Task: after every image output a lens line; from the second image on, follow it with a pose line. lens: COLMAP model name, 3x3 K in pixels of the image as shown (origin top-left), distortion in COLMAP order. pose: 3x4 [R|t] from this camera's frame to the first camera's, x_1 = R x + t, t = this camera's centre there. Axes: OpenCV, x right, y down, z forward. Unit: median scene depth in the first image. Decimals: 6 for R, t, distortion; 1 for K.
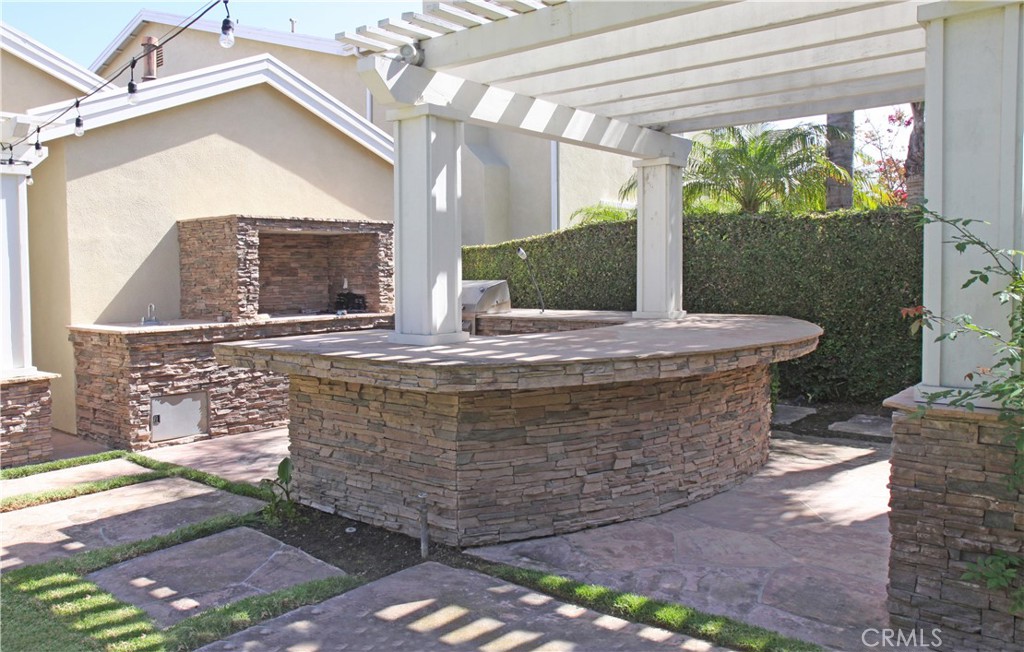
lens RADIAL K [[804.8, 0, 455.6], [0, 804.8, 322.8], [0, 0, 1]] dist [-0.075860, 0.057710]
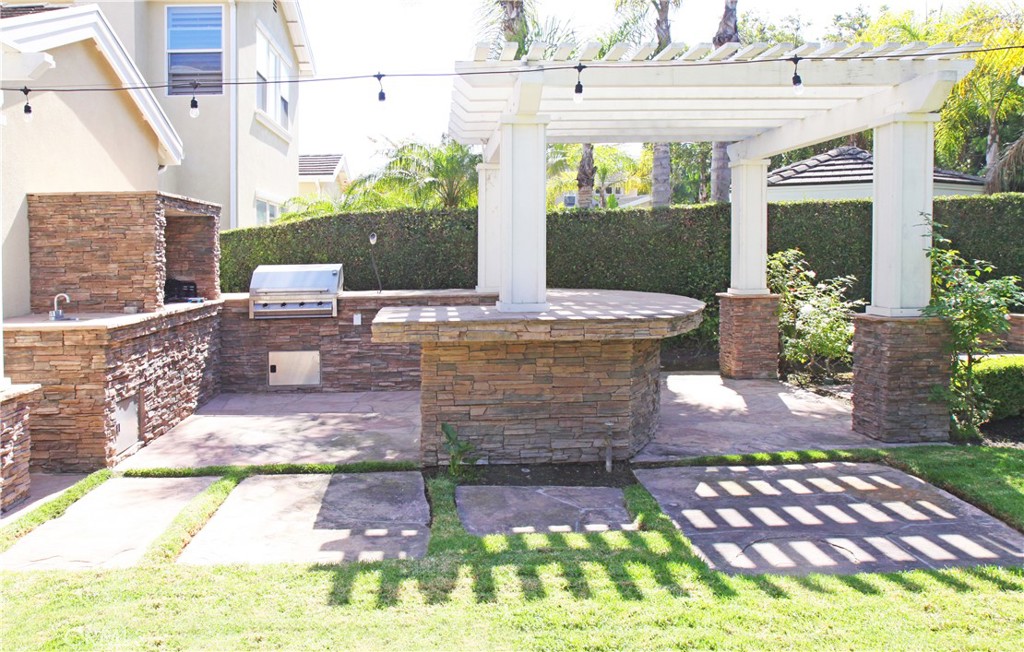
lens RADIAL K [[804.8, 0, 455.6], [0, 804.8, 322.8], [0, 0, 1]] dist [-0.075860, 0.057710]
pose [[0.735436, -0.056987, 0.675193, -0.684457], [0.049810, 0.998308, 0.030003, 0.001171], [-0.675761, 0.011566, 0.737030, 0.134937]]
